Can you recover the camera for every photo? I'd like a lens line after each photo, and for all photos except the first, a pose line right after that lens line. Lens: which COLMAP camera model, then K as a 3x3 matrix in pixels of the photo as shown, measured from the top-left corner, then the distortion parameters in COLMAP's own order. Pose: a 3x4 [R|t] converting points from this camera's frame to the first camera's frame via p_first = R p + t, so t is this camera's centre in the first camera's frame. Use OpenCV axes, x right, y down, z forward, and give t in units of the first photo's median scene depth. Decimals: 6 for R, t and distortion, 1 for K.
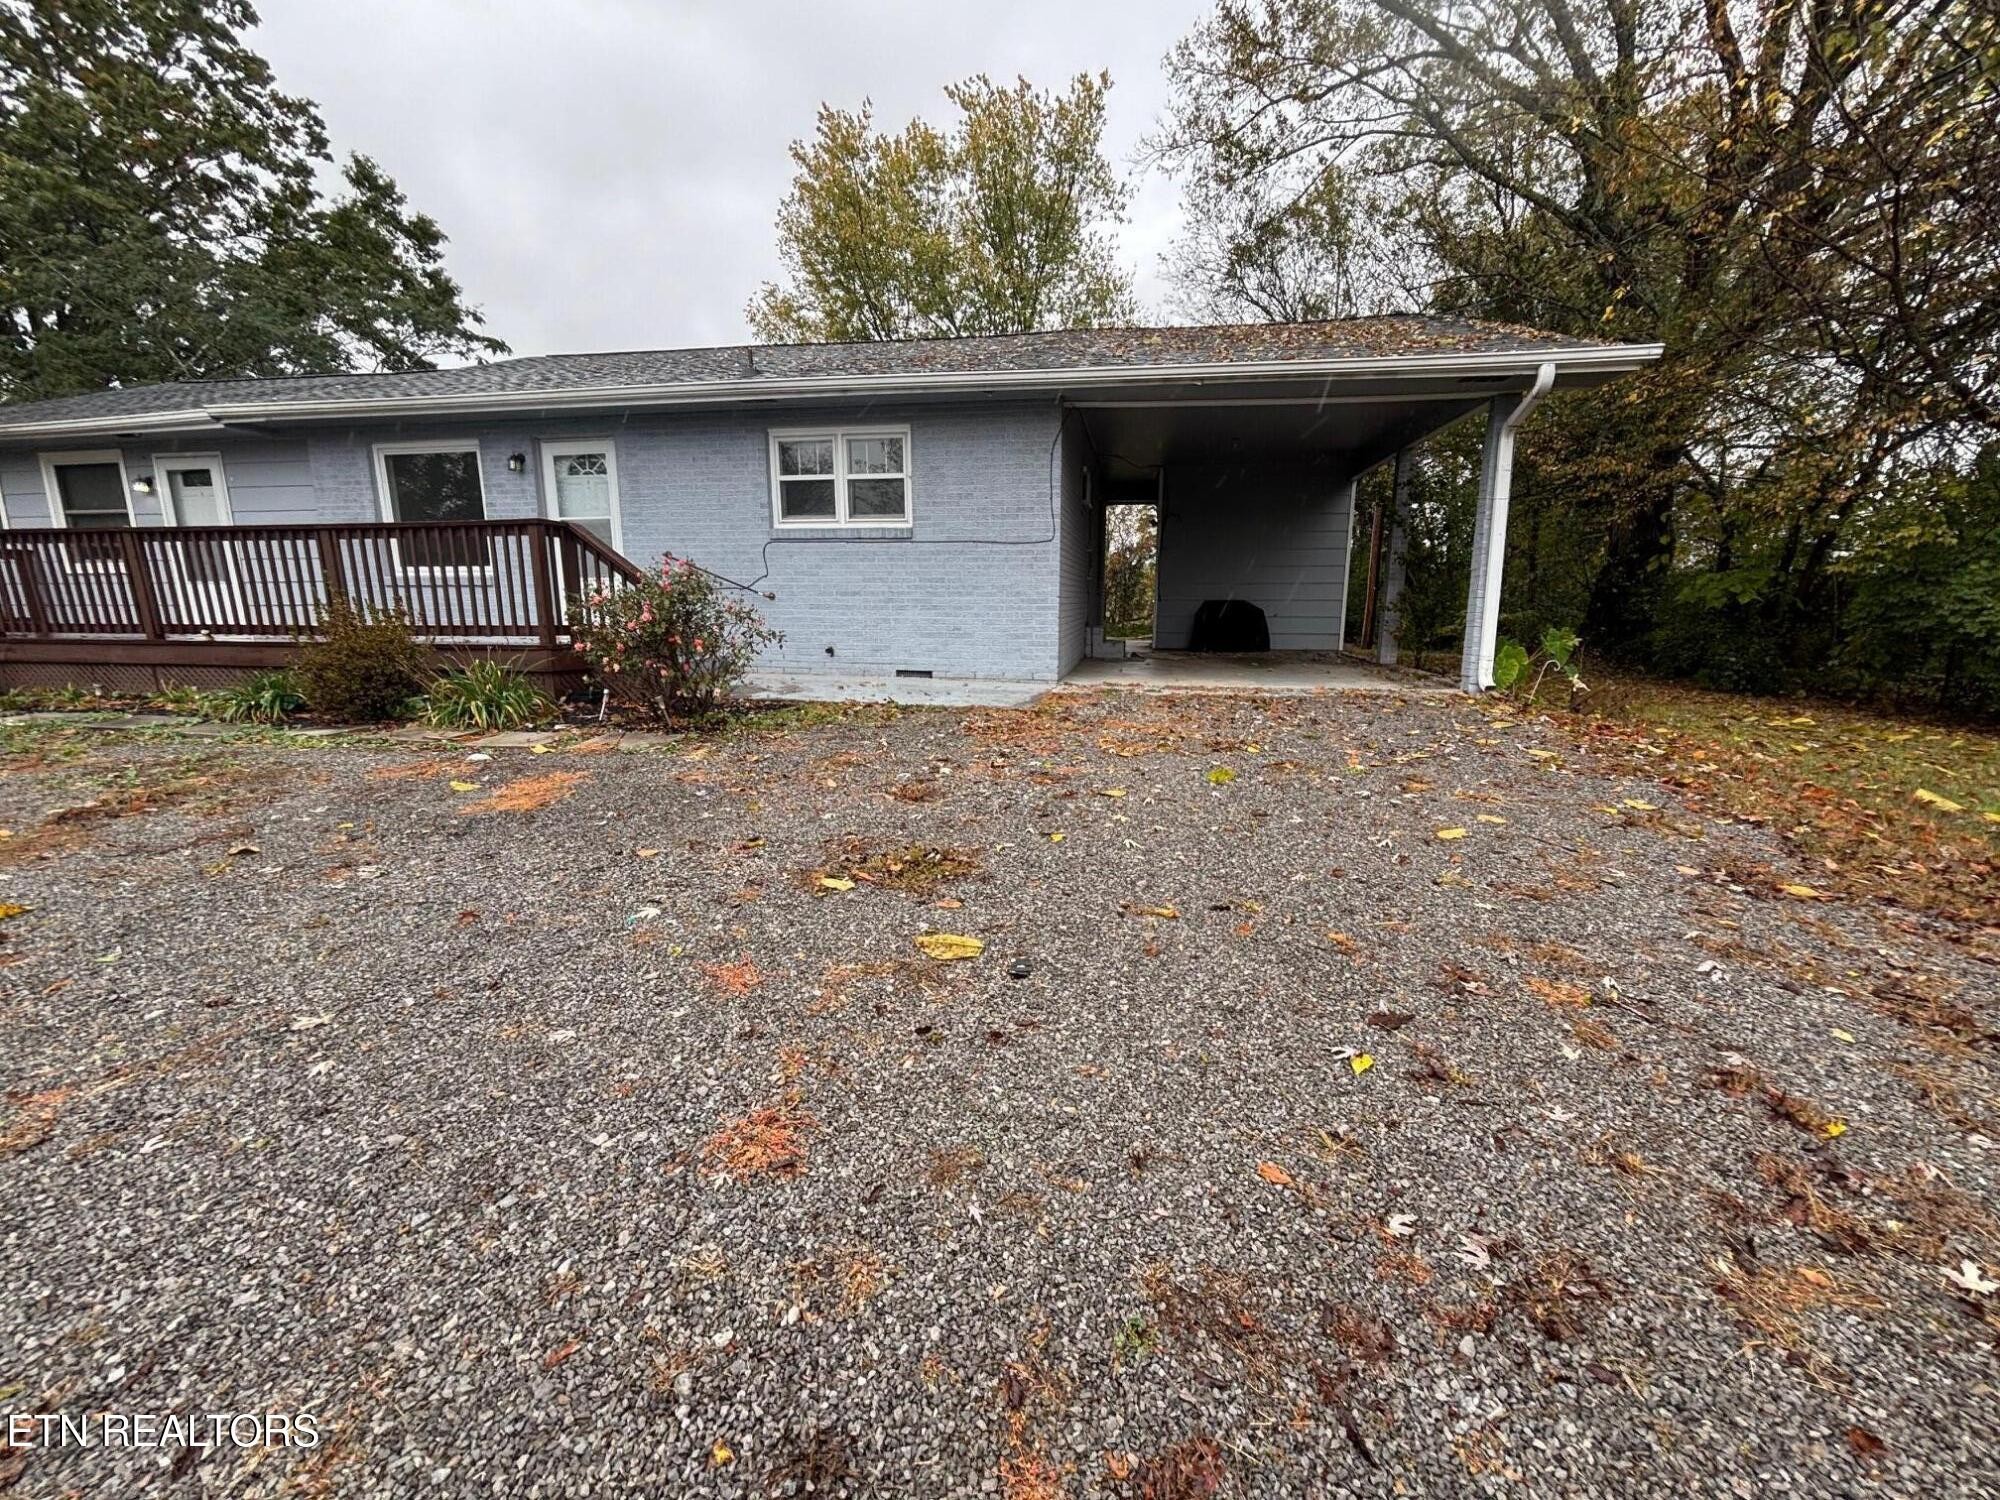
lens RADIAL K [[813.3, 0, 1000.0], [0, 813.3, 750.0], [0, 0, 1]] dist [-0.004350, -0.000579]
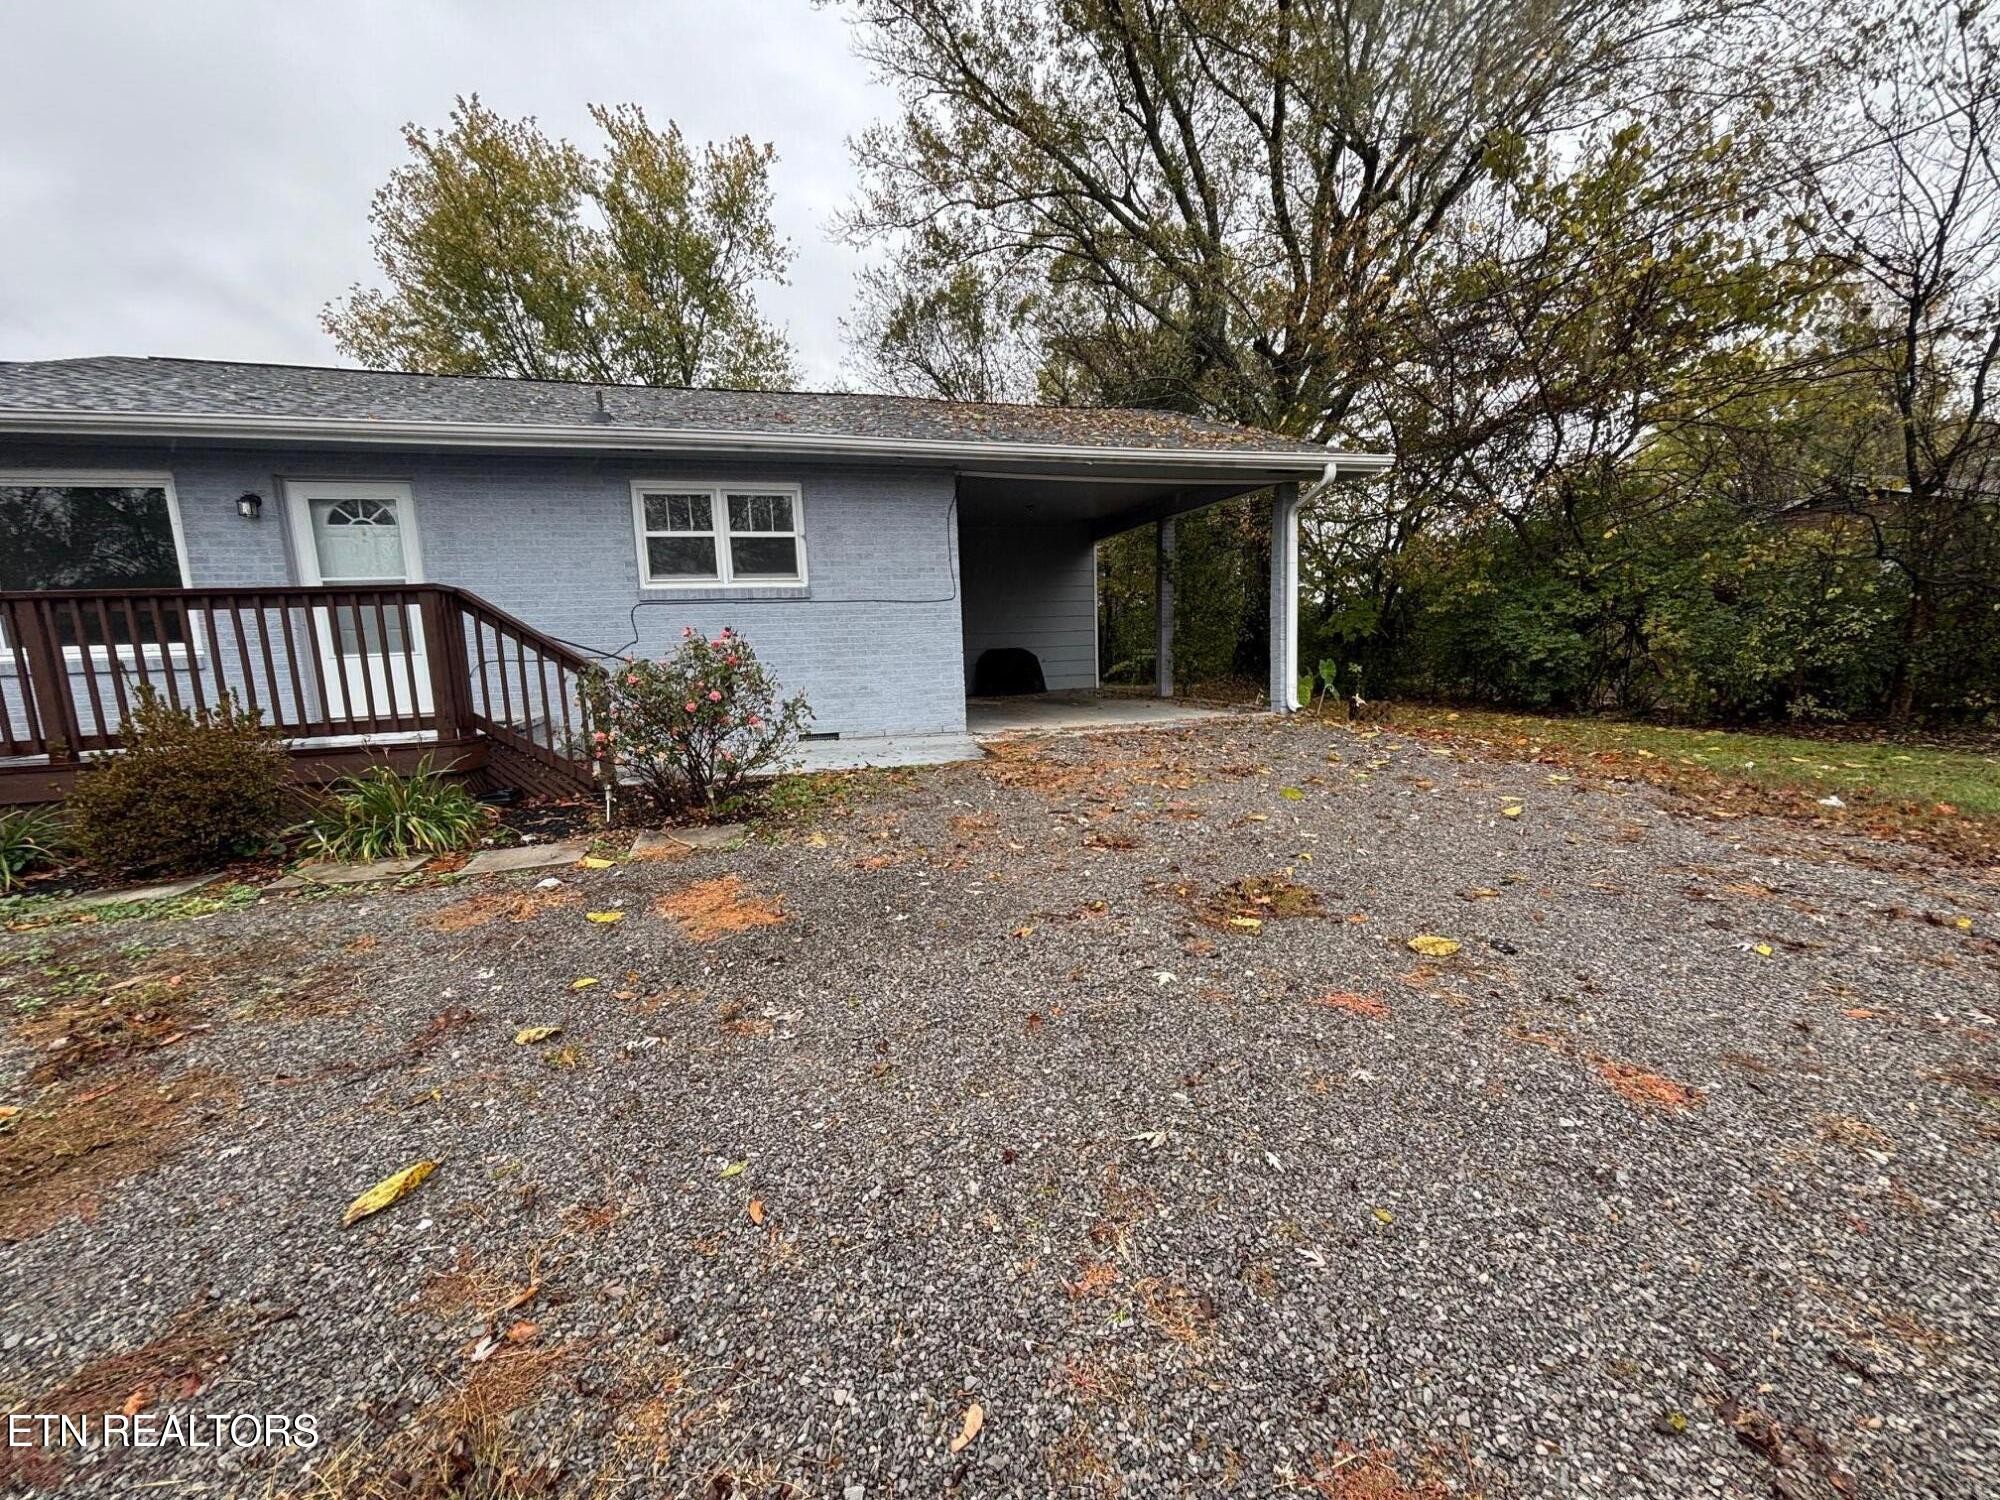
lens RADIAL K [[813.3, 0, 1000.0], [0, 813.3, 750.0], [0, 0, 1]] dist [-0.004350, -0.000579]
pose [[0.899048, -0.093702, 0.427706, -0.334493], [0.118286, 0.992489, -0.031204, -0.024720], [-0.421569, 0.078646, 0.903379, 0.046796]]
